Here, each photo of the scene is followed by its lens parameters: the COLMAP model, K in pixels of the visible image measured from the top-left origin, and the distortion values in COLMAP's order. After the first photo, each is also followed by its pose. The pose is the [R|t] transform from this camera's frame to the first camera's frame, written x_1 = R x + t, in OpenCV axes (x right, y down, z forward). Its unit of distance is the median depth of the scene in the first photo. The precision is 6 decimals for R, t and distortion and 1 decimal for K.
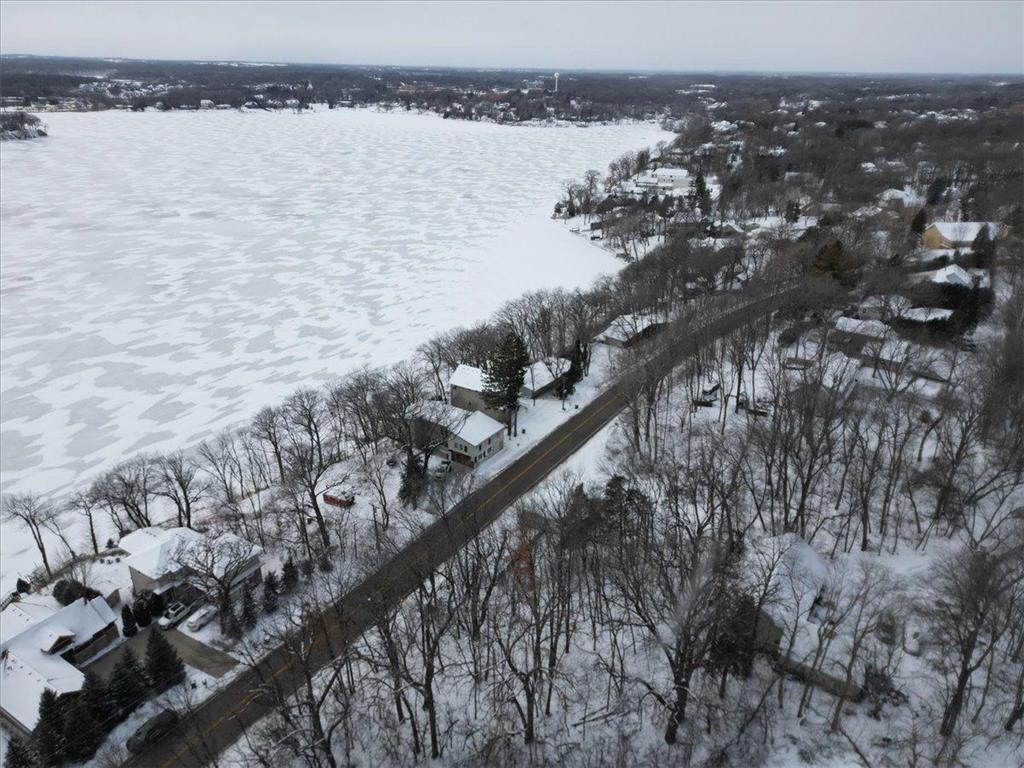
lens RADIAL K [[708.5, 0, 512.5], [0, 708.5, 378.8], [0, 0, 1]] dist [0.083062, -0.080315]
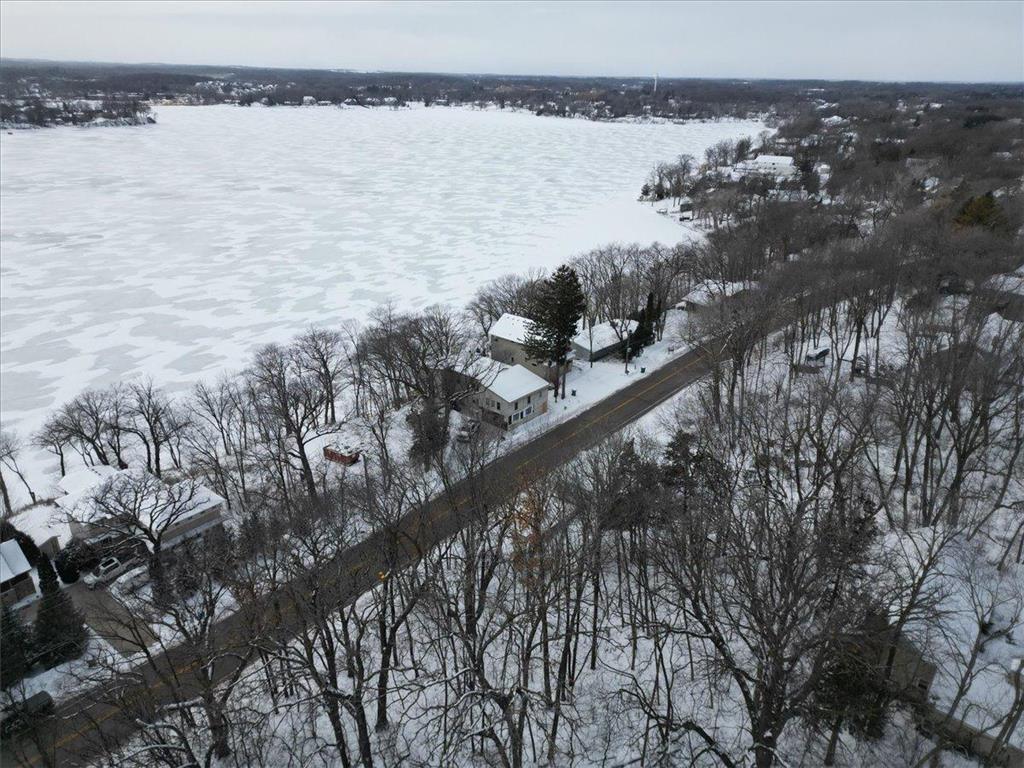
lens RADIAL K [[708.5, 0, 512.5], [0, 708.5, 378.8], [0, 0, 1]] dist [0.083062, -0.080315]
pose [[0.991878, 0.052909, -0.115670, 0.022169], [-0.054045, 0.998516, -0.006703, 0.038072], [0.115144, 0.012900, 0.993265, 0.102523]]
